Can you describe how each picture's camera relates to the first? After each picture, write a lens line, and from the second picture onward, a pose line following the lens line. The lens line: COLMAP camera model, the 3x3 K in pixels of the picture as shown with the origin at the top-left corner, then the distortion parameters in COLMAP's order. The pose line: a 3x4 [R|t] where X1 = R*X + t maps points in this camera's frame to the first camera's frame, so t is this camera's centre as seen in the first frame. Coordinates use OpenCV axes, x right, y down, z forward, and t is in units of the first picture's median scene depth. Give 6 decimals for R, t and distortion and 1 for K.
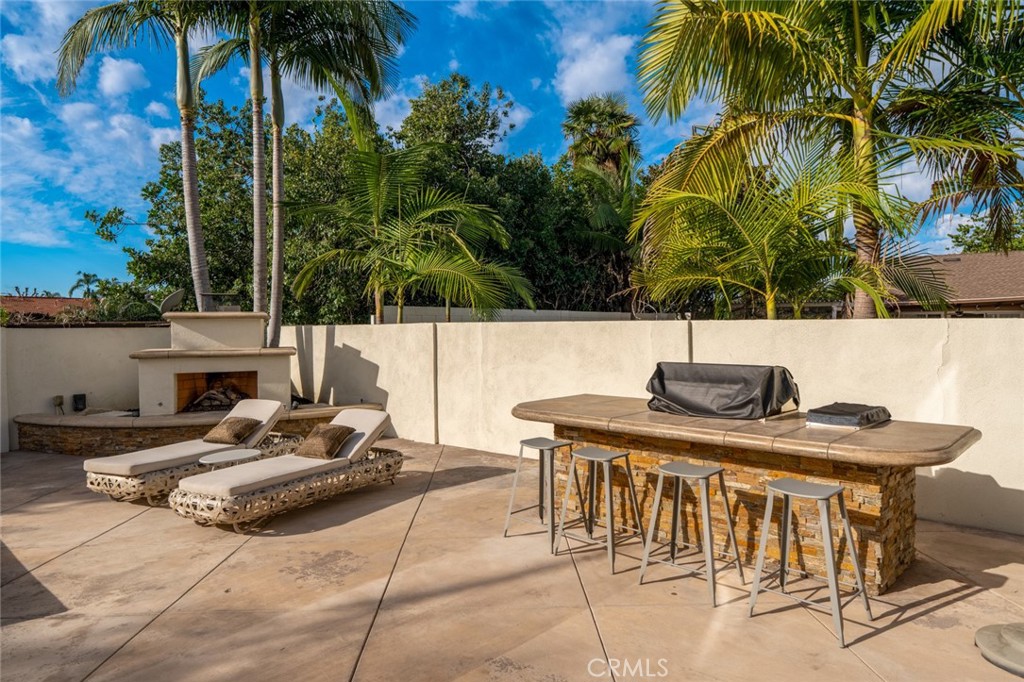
lens RADIAL K [[621.3, 0, 512.0], [0, 621.3, 341.0], [0, 0, 1]] dist [-0.031632, 0.000246]
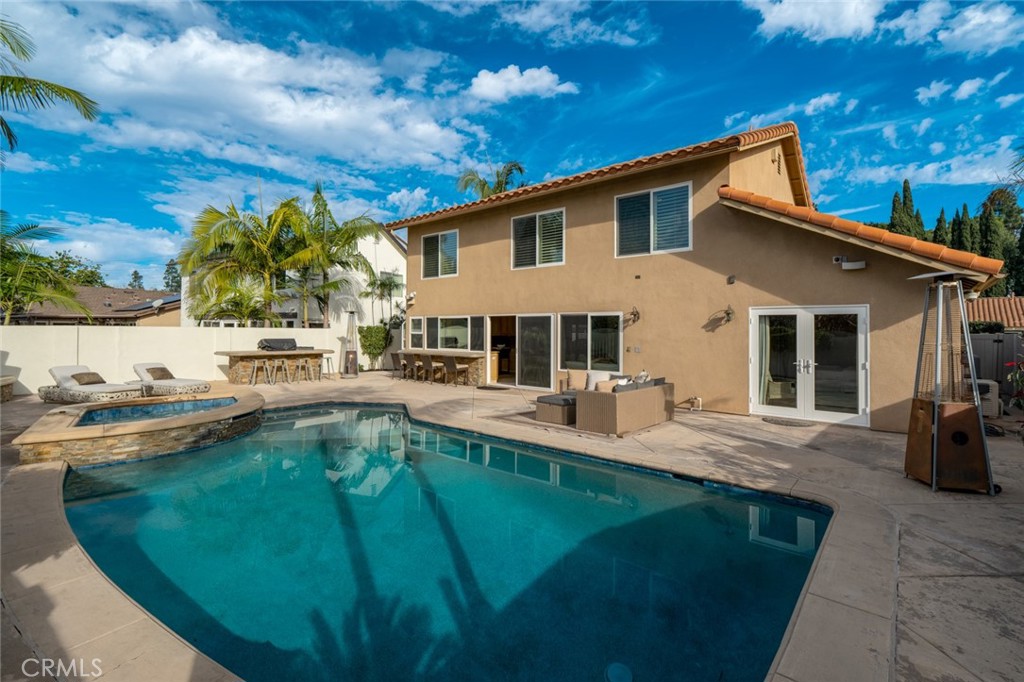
lens RADIAL K [[461.6, 0, 510.0], [0, 461.6, 329.2], [0, 0, 1]] dist [0.000549, -0.000525]
pose [[-0.077401, 0.015367, 0.996882, -2.081615], [0.017028, 0.999756, -0.014089, 0.029870], [-0.996855, 0.015885, -0.077643, -0.241376]]
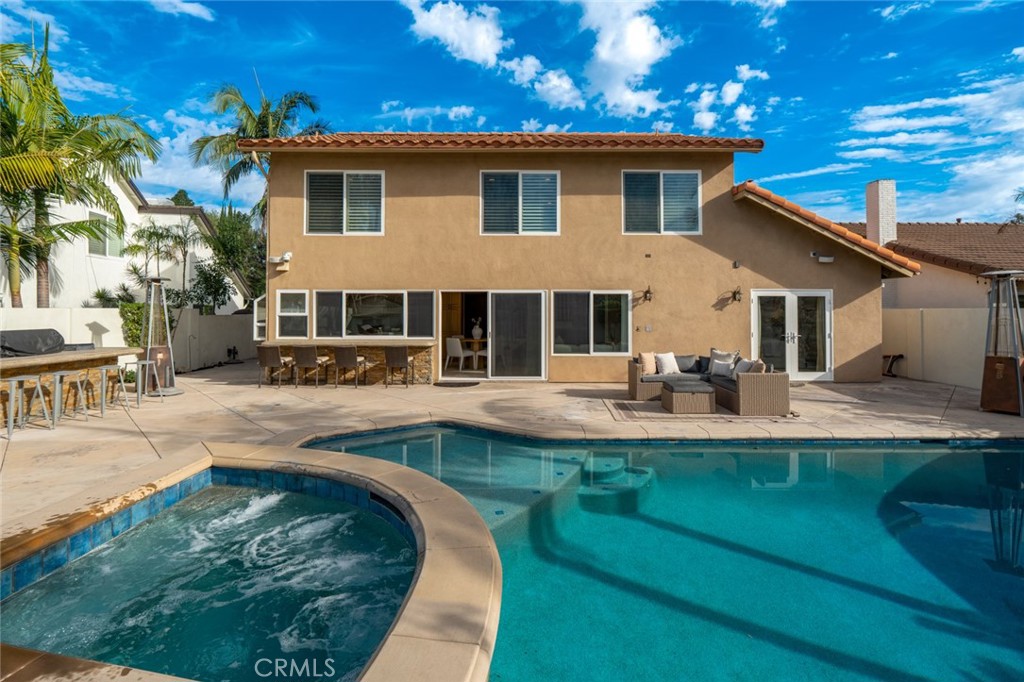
lens RADIAL K [[469.7, 0, 513.8], [0, 469.7, 309.1], [0, 0, 1]] dist [0.000721, -0.000114]
pose [[-0.708756, 0.010161, 0.705381, -1.331640], [0.023722, 0.999674, 0.009435, -0.008697], [-0.705055, 0.023420, -0.708766, 0.679393]]
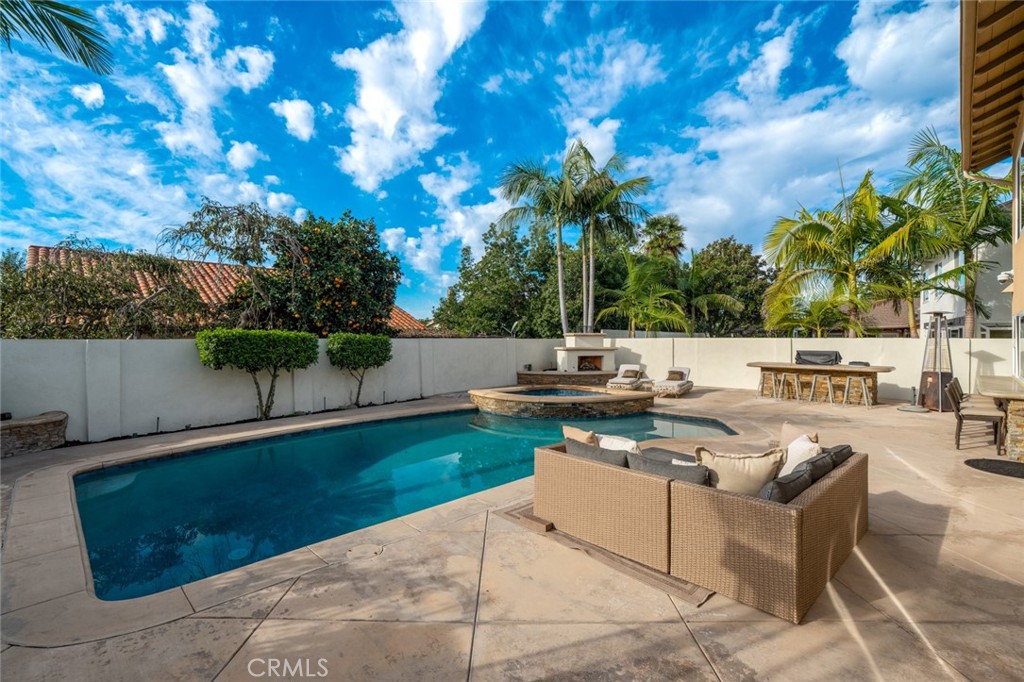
lens RADIAL K [[461.6, 0, 510.0], [0, 461.6, 329.2], [0, 0, 1]] dist [0.000549, -0.000525]
pose [[0.999911, 0.013258, 0.001677, -1.049745], [-0.013173, 0.998969, -0.043449, 0.035522], [-0.002252, 0.043423, 0.999054, -1.217888]]
